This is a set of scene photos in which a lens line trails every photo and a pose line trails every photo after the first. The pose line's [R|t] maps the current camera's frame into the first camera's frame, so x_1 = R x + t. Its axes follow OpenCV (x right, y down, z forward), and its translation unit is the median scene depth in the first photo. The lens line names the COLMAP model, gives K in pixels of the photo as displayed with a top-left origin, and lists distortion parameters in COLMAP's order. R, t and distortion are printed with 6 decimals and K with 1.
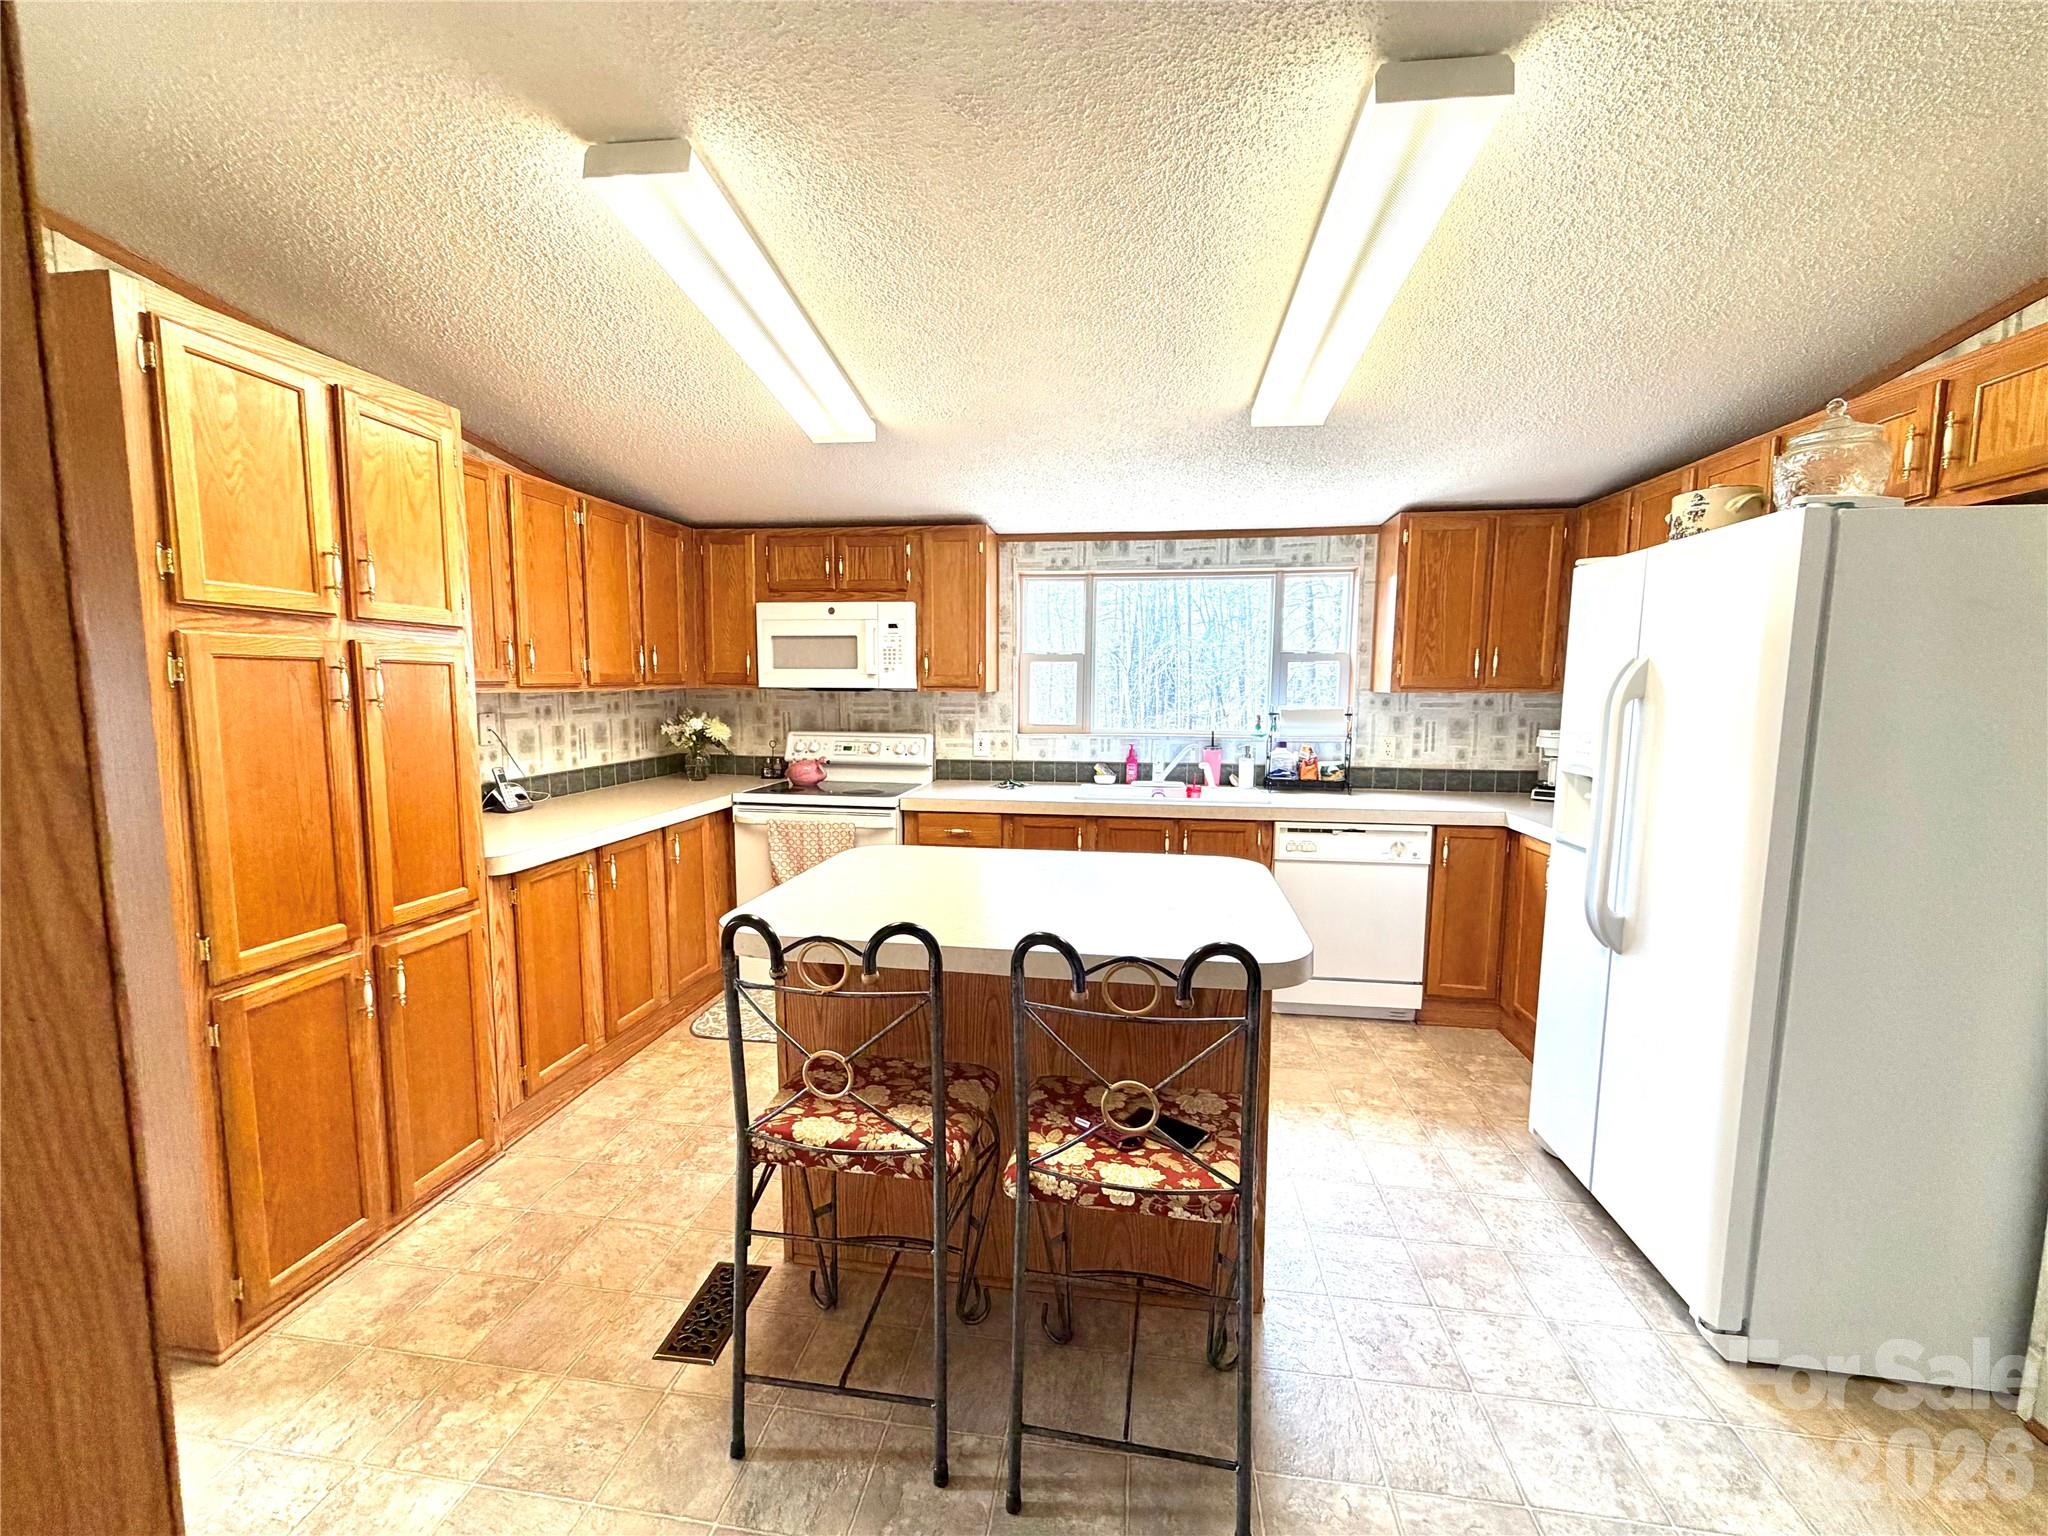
lens RADIAL K [[816.4, 0, 1019.0], [0, 816.4, 771.8], [0, 0, 1]] dist [-0.000034, -0.000299]
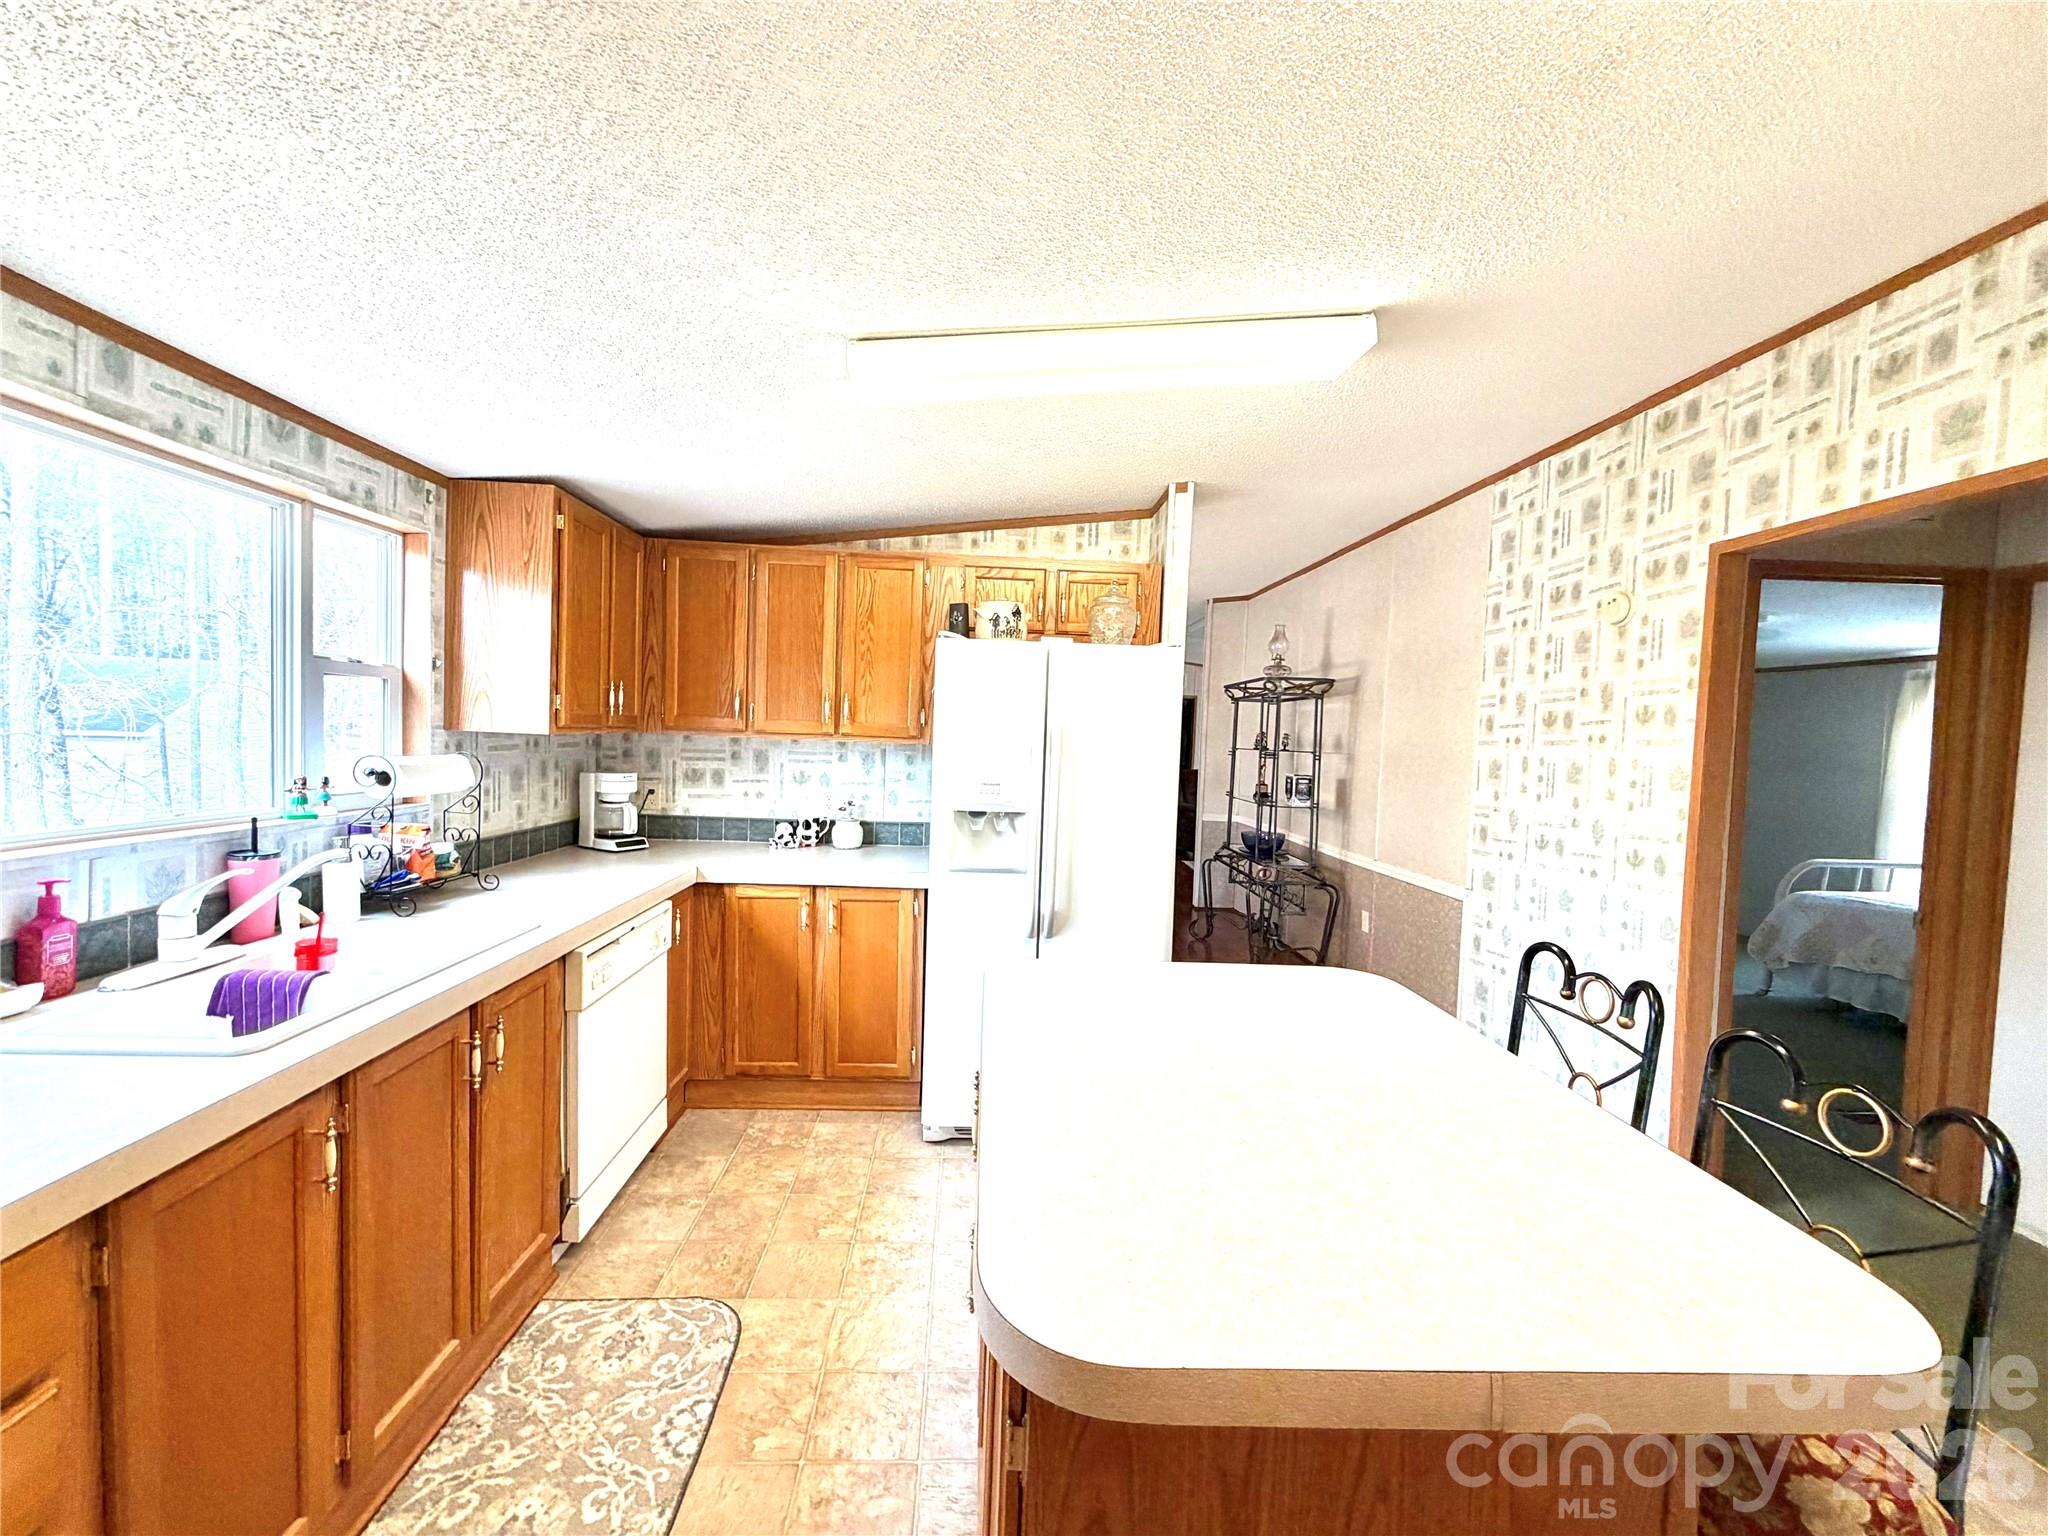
lens RADIAL K [[815.7, 0, 1022.3], [0, 815.7, 772.2], [0, 0, 1]] dist [0.000576, -0.000122]
pose [[-0.203599, -0.058766, 0.977289, -0.367392], [0.070472, 0.994728, 0.074496, -0.099425], [-0.976515, 0.084039, -0.198384, 0.839413]]
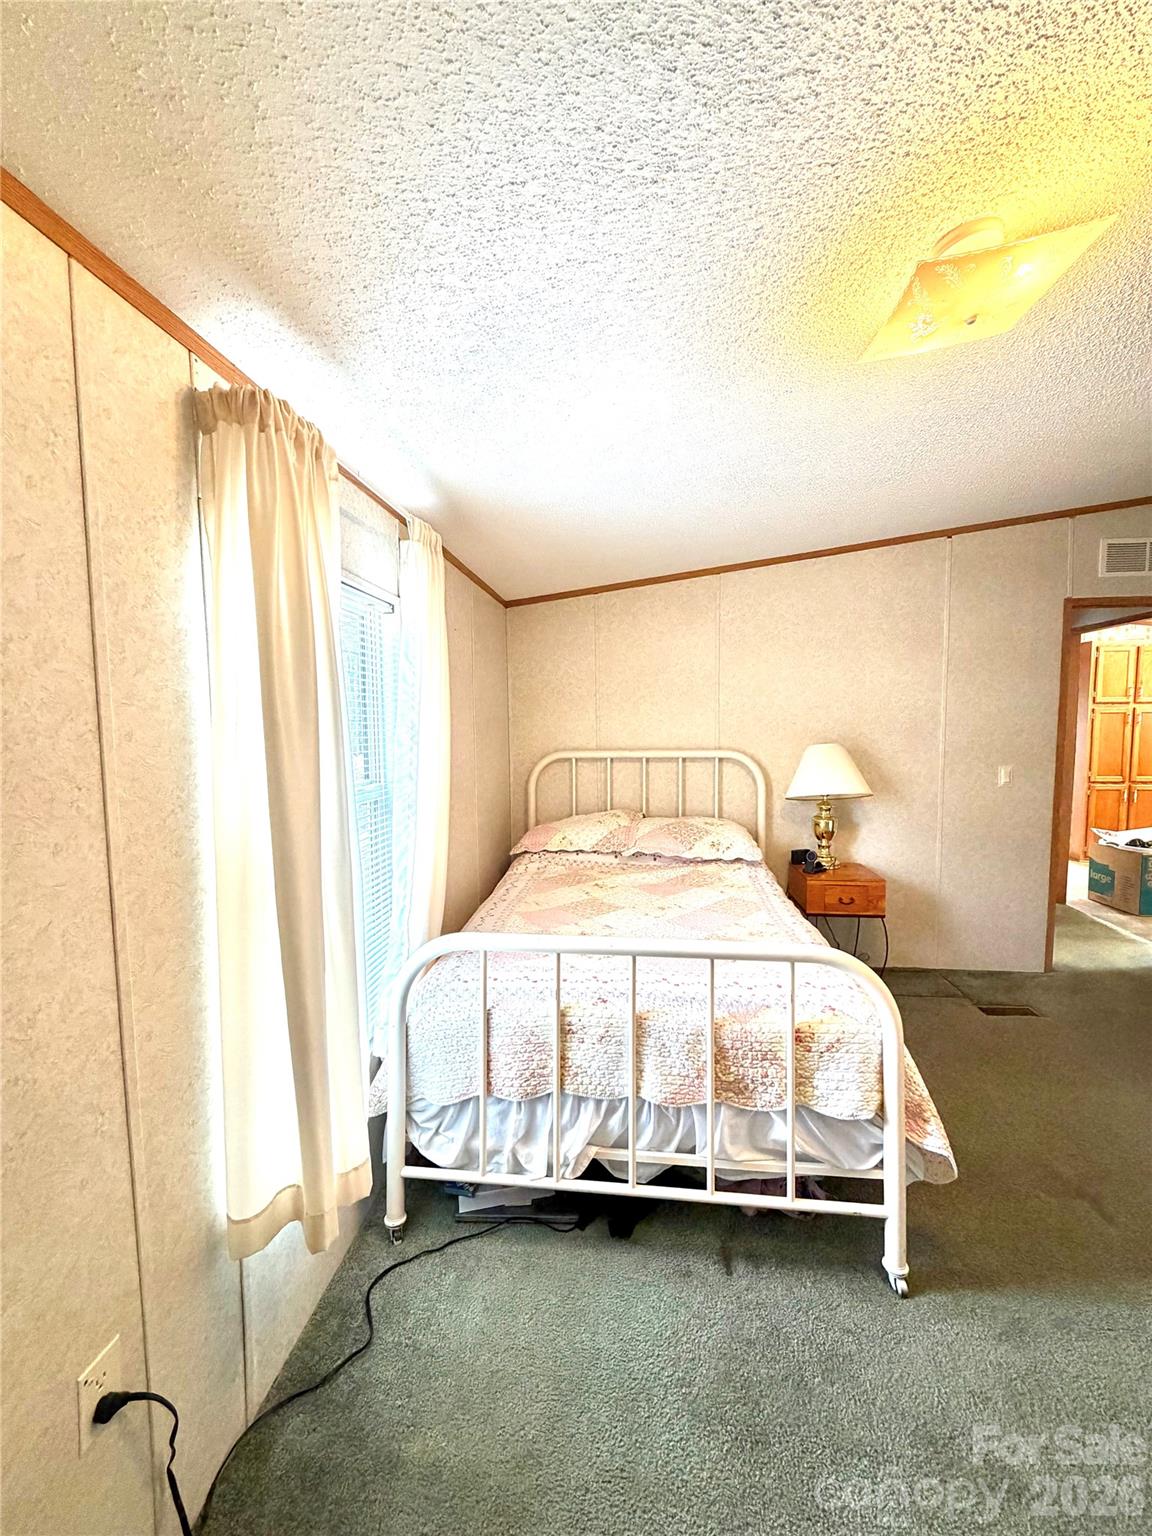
lens RADIAL K [[611.8, 0, 577.3], [0, 611.8, 764.9], [0, 0, 1]] dist [0.000576, -0.000122]
pose [[0.032686, 0.065299, -0.997330, 1.307732], [-0.097263, 0.993335, 0.061850, 0.122975], [0.994722, 0.094981, 0.038820, -1.125165]]
